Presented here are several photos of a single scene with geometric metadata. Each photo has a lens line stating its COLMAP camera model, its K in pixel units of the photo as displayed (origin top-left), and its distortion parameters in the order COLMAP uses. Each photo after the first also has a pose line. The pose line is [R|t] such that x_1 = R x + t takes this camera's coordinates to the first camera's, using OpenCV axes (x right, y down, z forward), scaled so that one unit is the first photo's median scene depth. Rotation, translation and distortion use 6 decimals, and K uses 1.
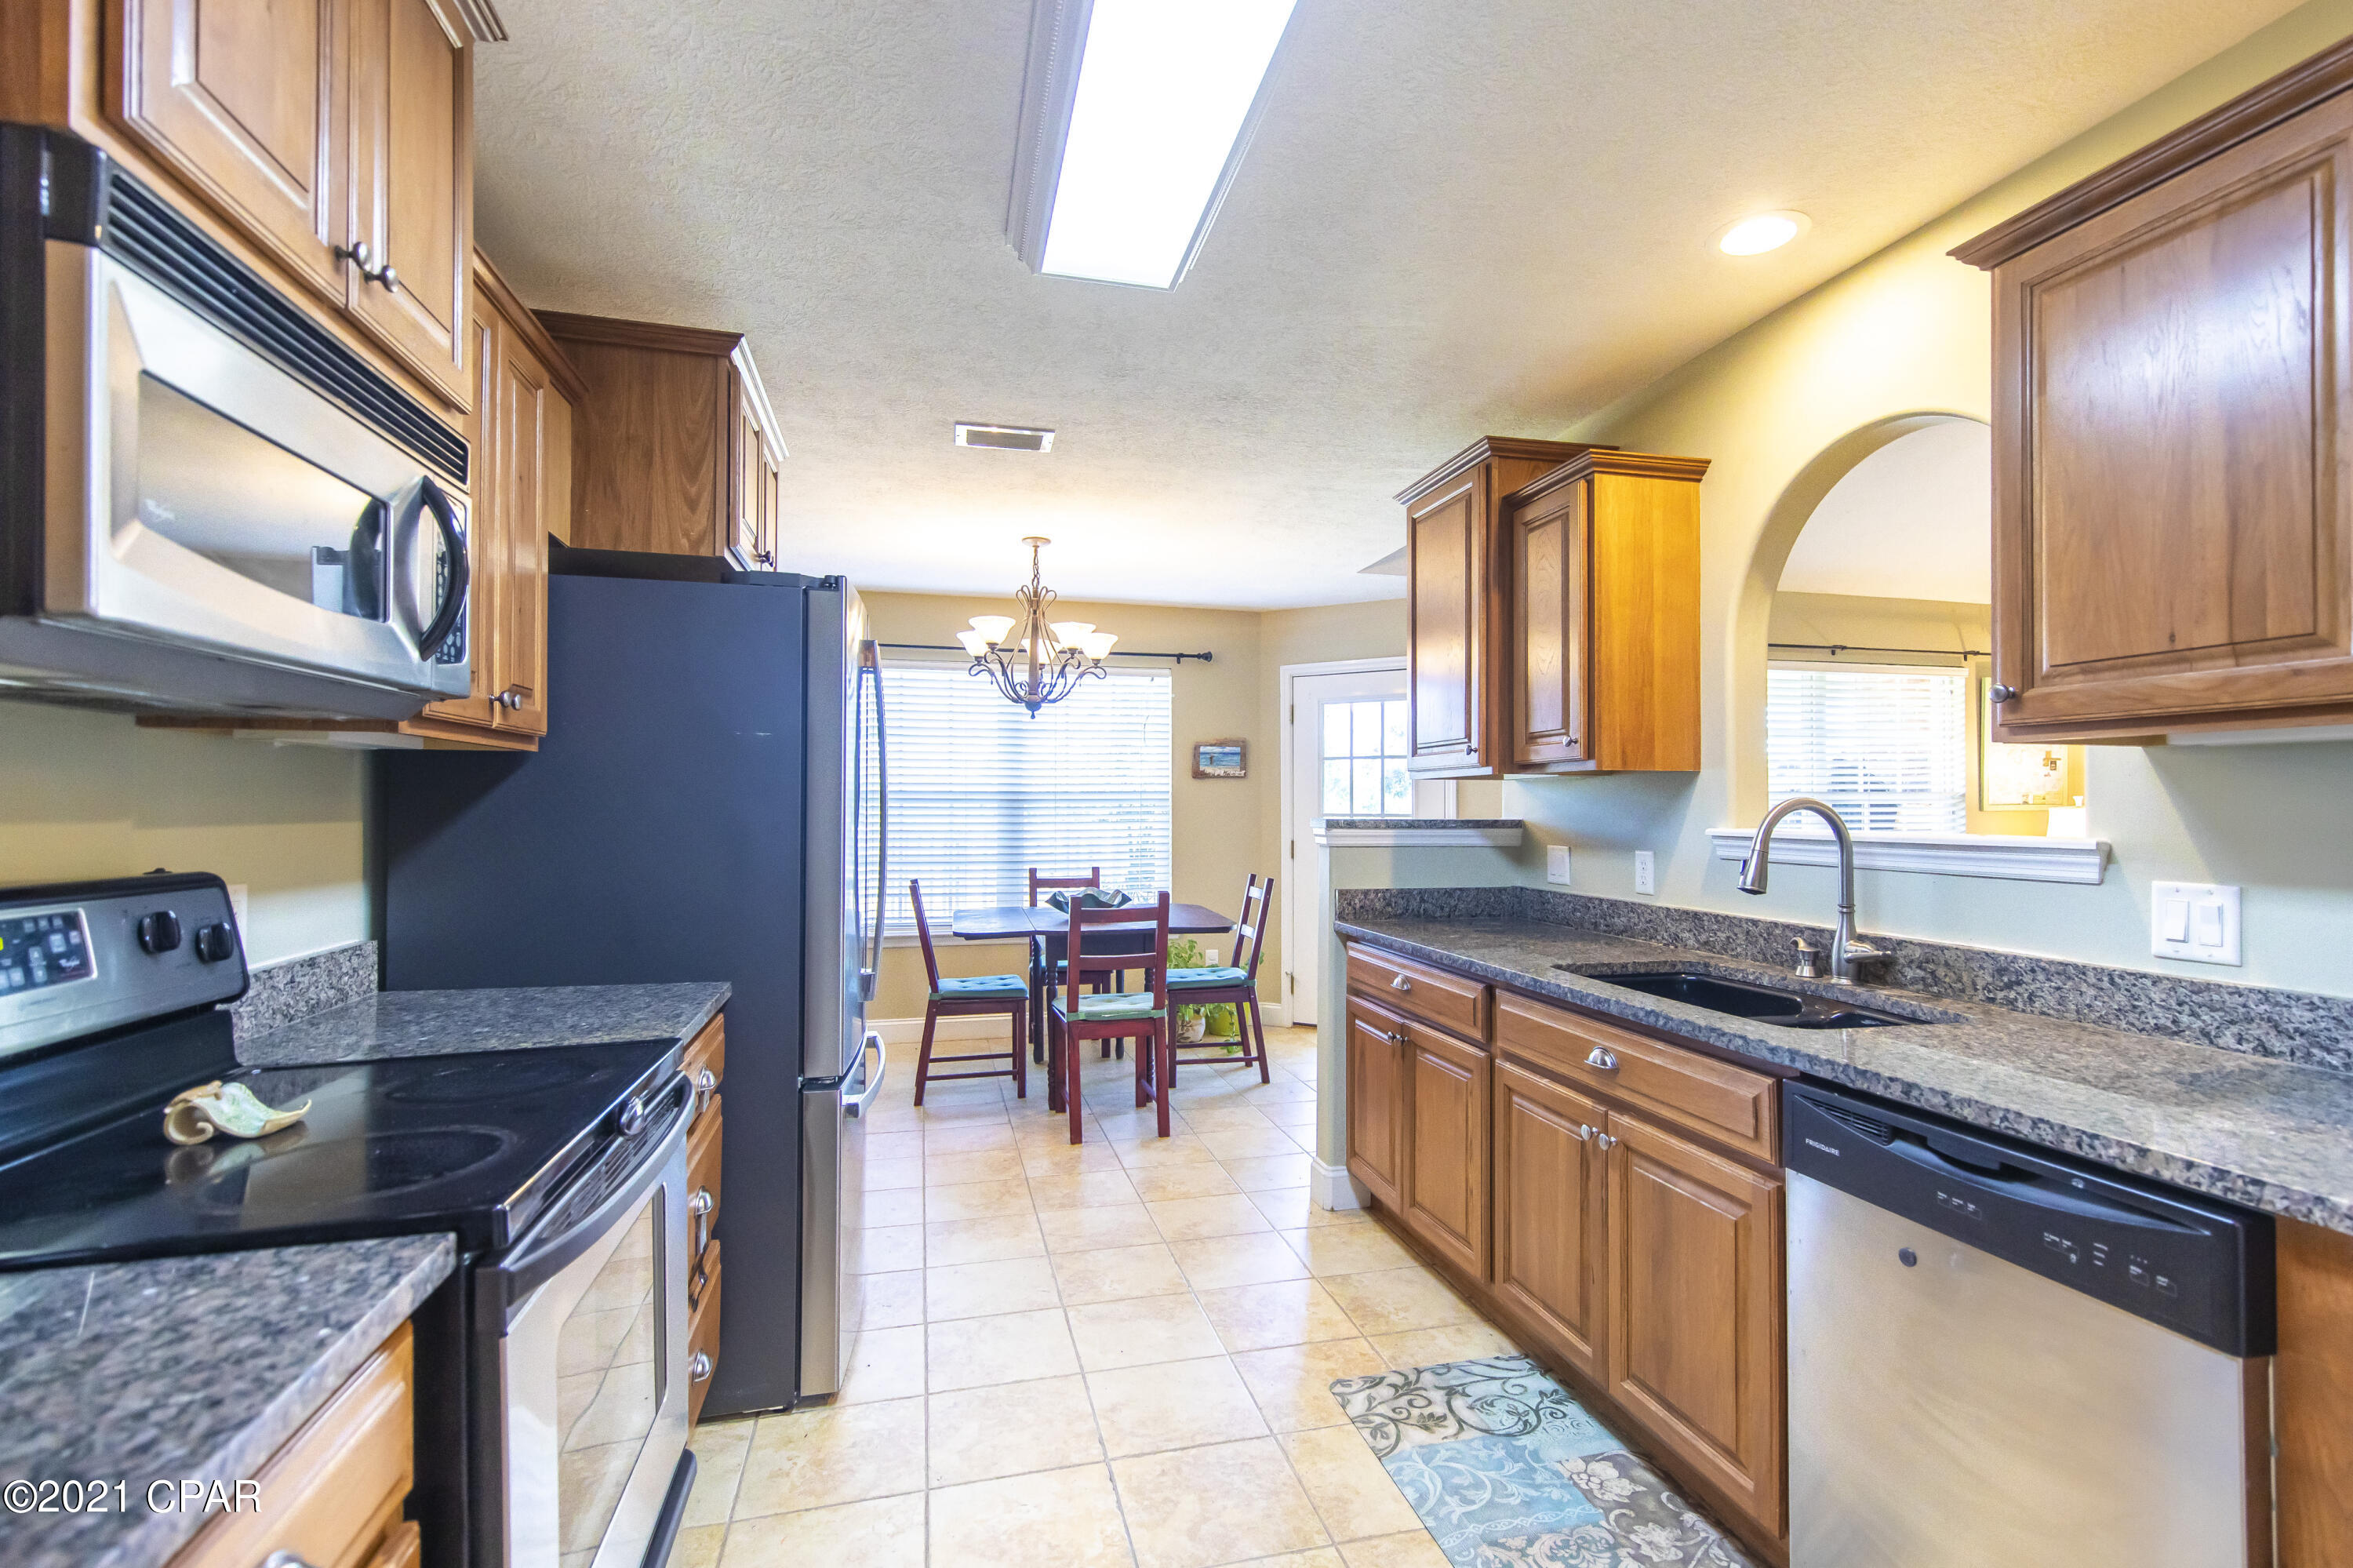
lens RADIAL K [[1046.2, 0, 1183.4], [0, 1046.2, 808.1], [0, 0, 1]] dist [0.014491, -0.007101]
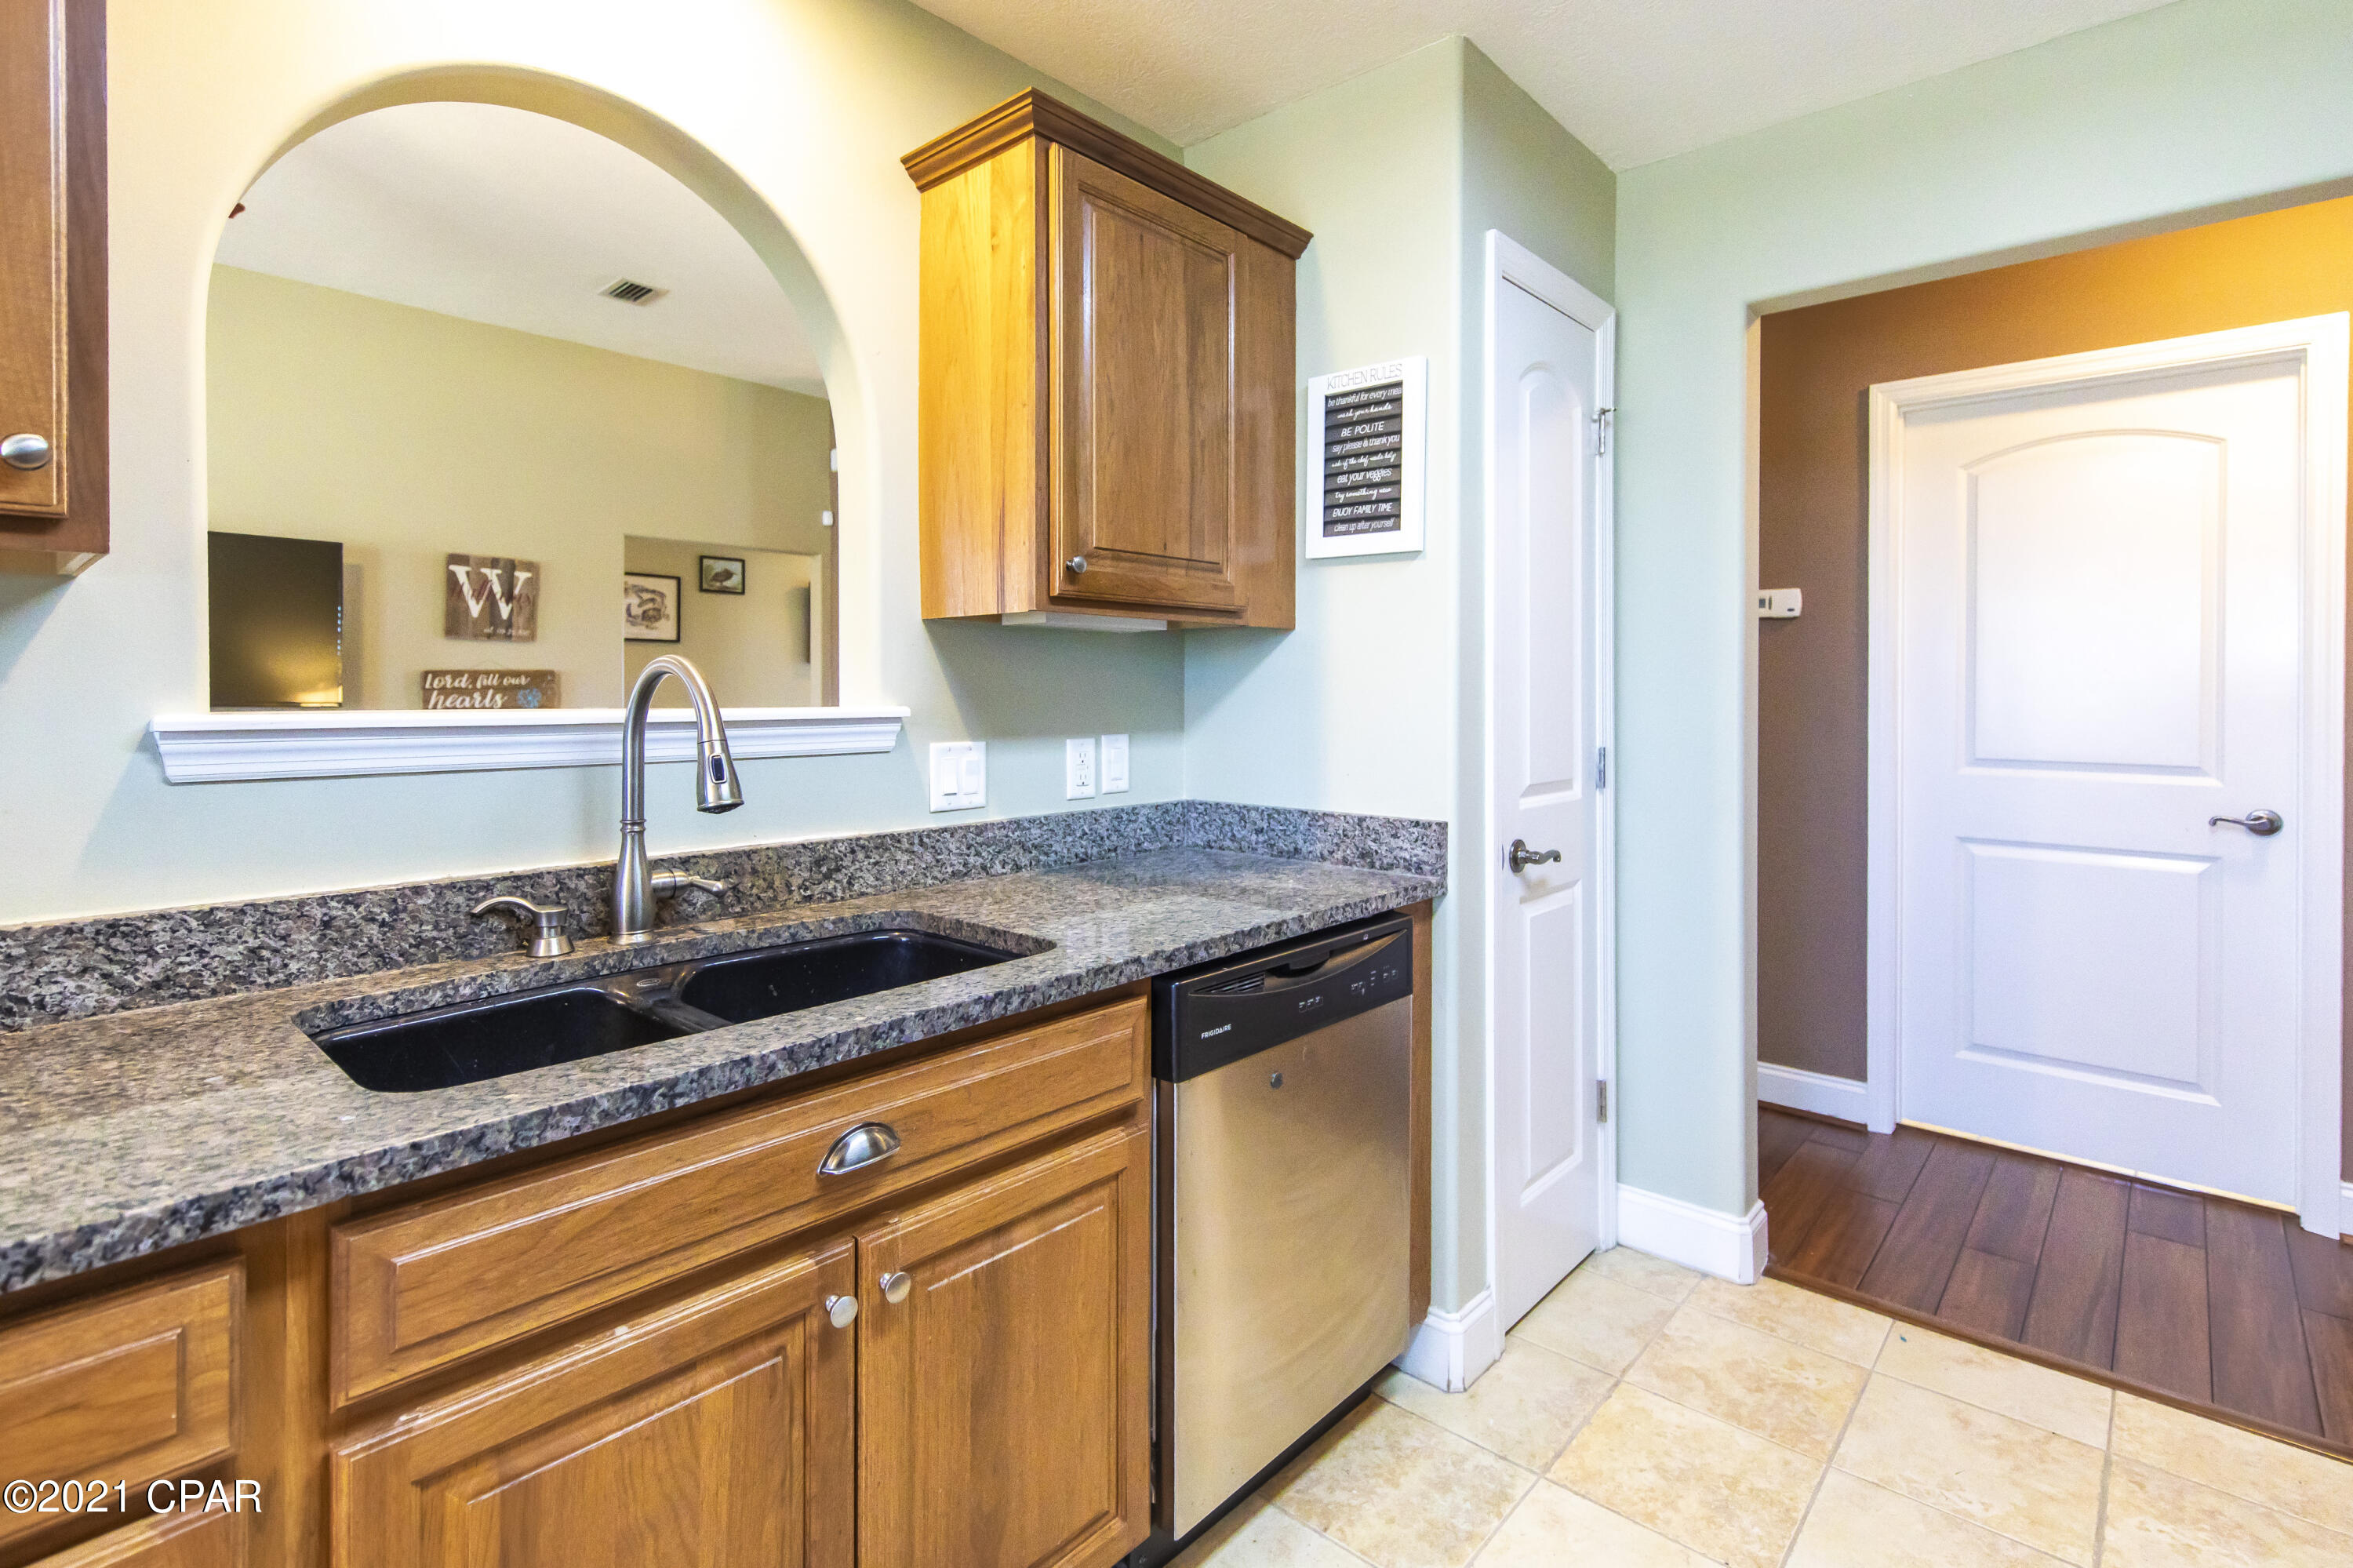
lens RADIAL K [[1135.3, 0, 1181.6], [0, 1135.3, 687.3], [0, 0, 1]] dist [-0.000601, 0.000123]
pose [[-0.566320, 0.002191, 0.824182, -0.176490], [0.001638, 0.999997, -0.001533, 0.012355], [-0.824184, 0.000482, -0.566323, 1.323220]]
